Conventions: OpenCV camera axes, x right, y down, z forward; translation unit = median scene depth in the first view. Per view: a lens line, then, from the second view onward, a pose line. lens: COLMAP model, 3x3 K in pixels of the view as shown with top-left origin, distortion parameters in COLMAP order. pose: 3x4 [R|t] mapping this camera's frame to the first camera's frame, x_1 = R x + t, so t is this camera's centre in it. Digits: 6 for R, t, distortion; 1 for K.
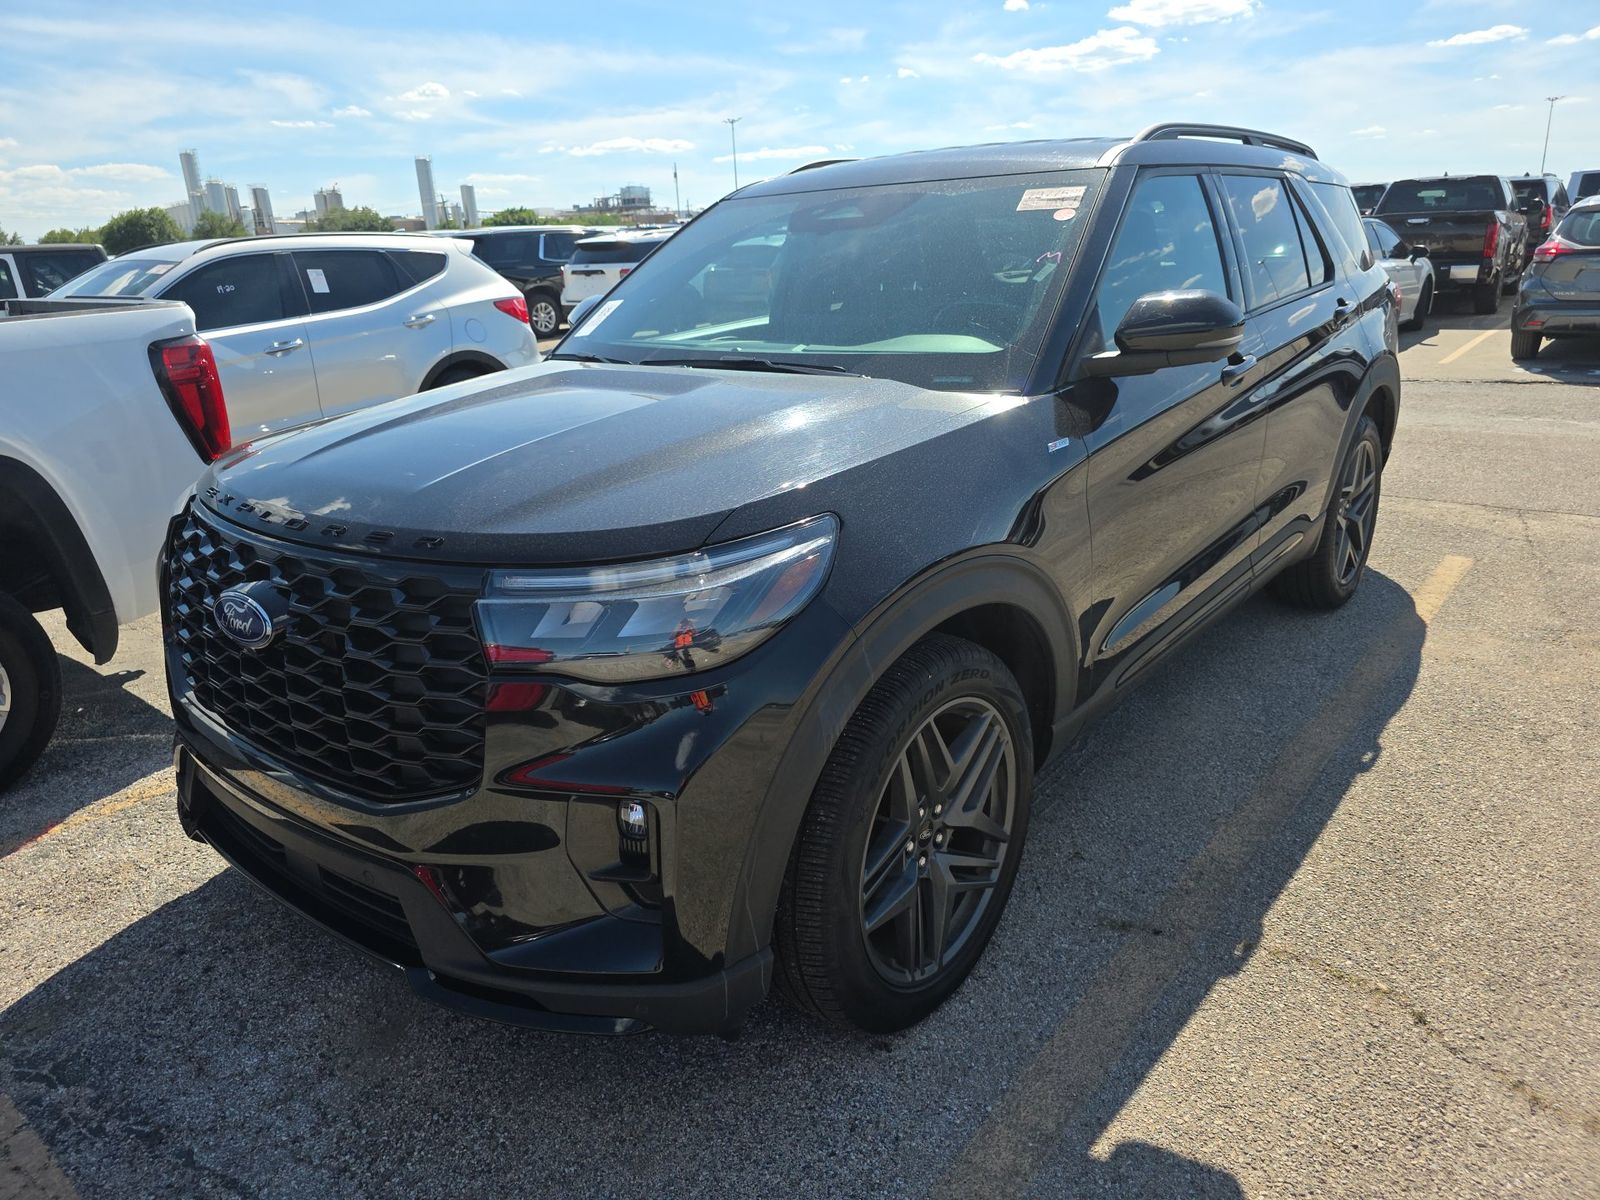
lens RADIAL K [[1157.9, 0, 792.2], [0, 1157.9, 607.0], [0, 0, 1]] dist [0.014089, -0.023672]
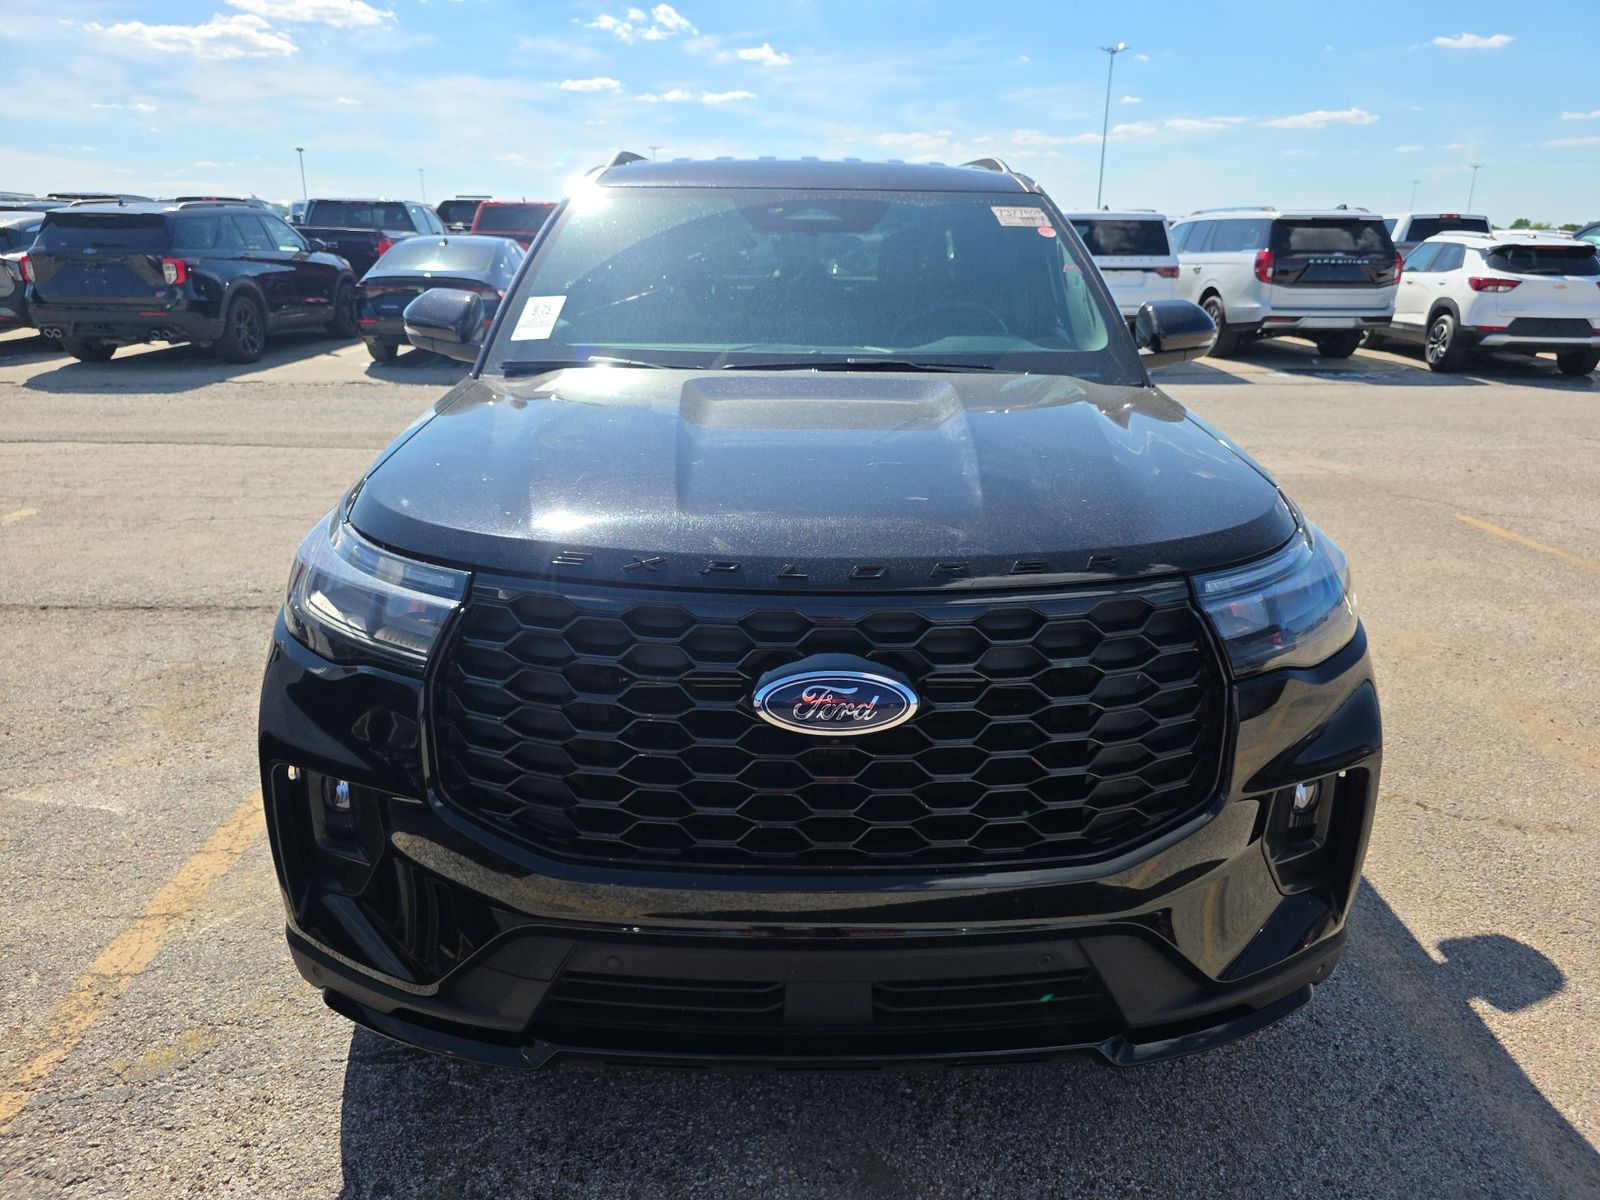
lens RADIAL K [[1157.9, 0, 805.3], [0, 1157.9, 597.2], [0, 0, 1]] dist [0.014089, -0.023672]
pose [[0.719541, -0.145869, 0.678957, -0.679794], [0.156698, 0.986580, 0.045895, -0.065416], [-0.676540, 0.073368, 0.732742, 0.309950]]
